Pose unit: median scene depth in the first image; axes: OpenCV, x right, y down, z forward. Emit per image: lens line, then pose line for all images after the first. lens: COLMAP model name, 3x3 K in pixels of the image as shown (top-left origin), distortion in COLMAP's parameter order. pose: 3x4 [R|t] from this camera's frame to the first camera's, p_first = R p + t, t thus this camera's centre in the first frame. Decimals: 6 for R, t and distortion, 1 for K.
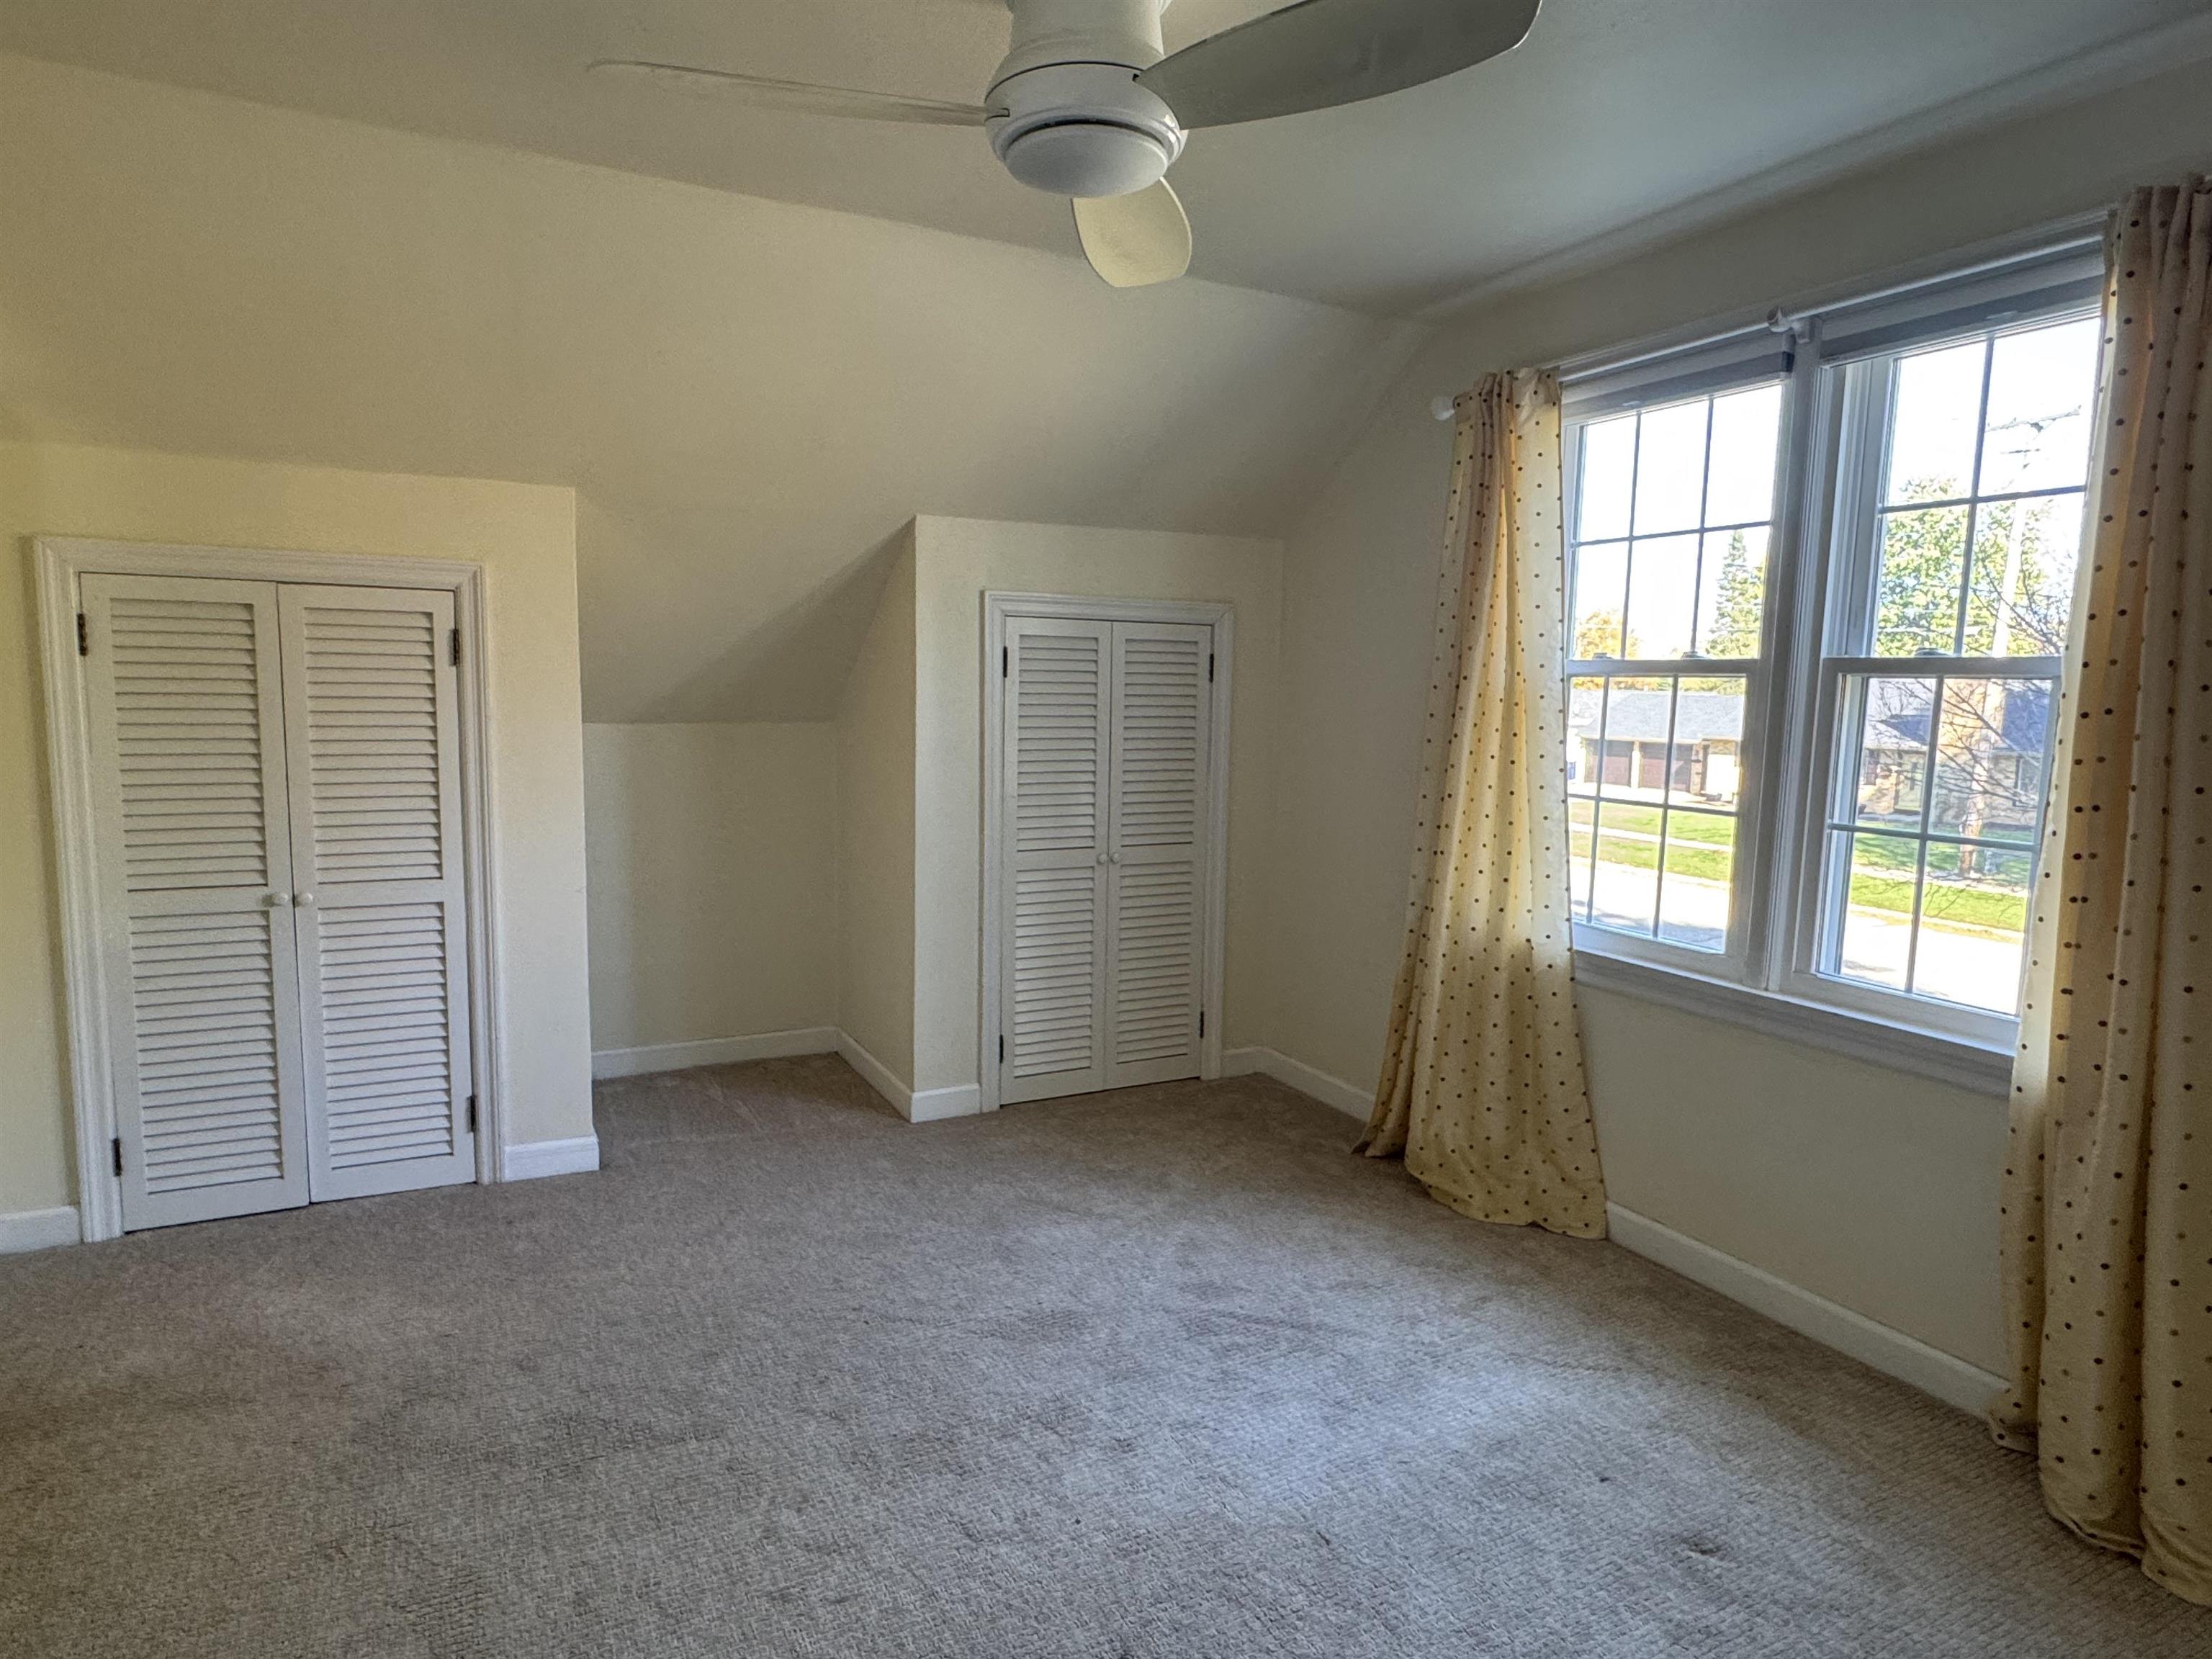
lens RADIAL K [[1262.2, 0, 1082.2], [0, 1262.2, 825.8], [0, 0, 1]] dist [-0.000986, -0.001267]
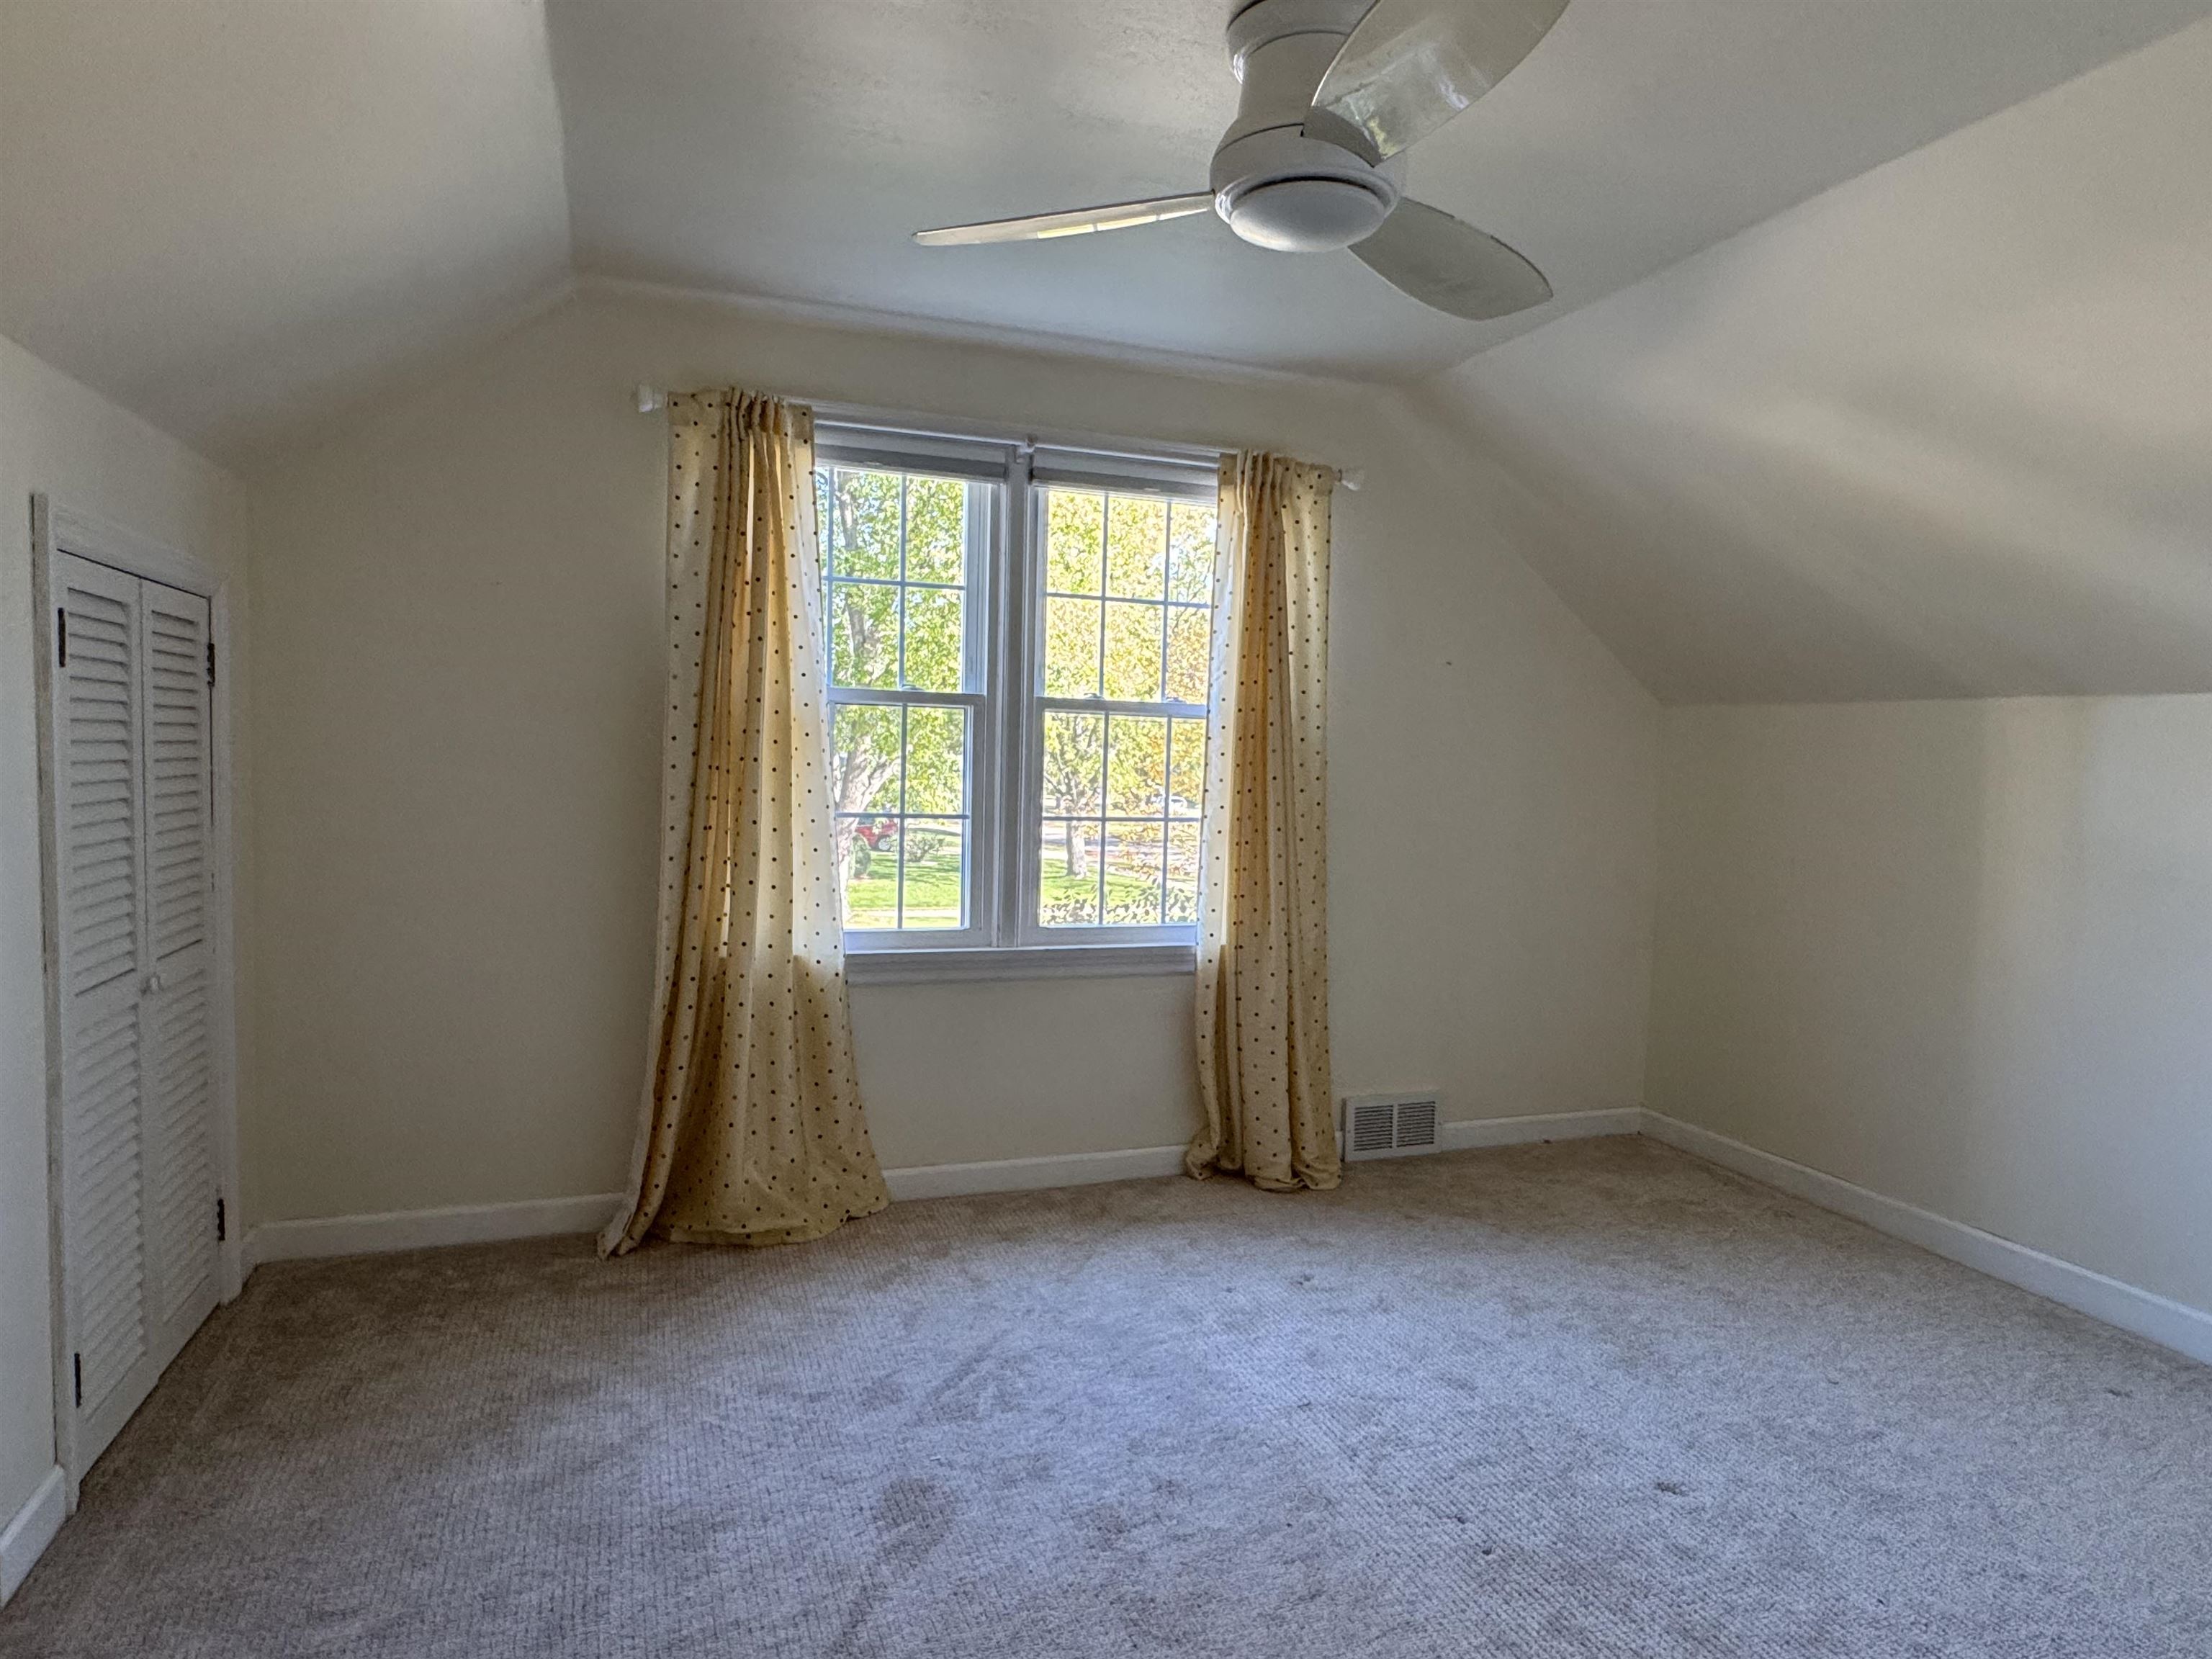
lens RADIAL K [[1262.2, 0, 1114.4], [0, 1262.2, 831.7], [0, 0, 1]] dist [-0.000986, -0.001267]
pose [[0.122746, -0.075010, 0.989599, -0.713994], [0.082960, 0.994425, 0.065086, -0.064688], [-0.988965, 0.074108, 0.128285, 0.691798]]
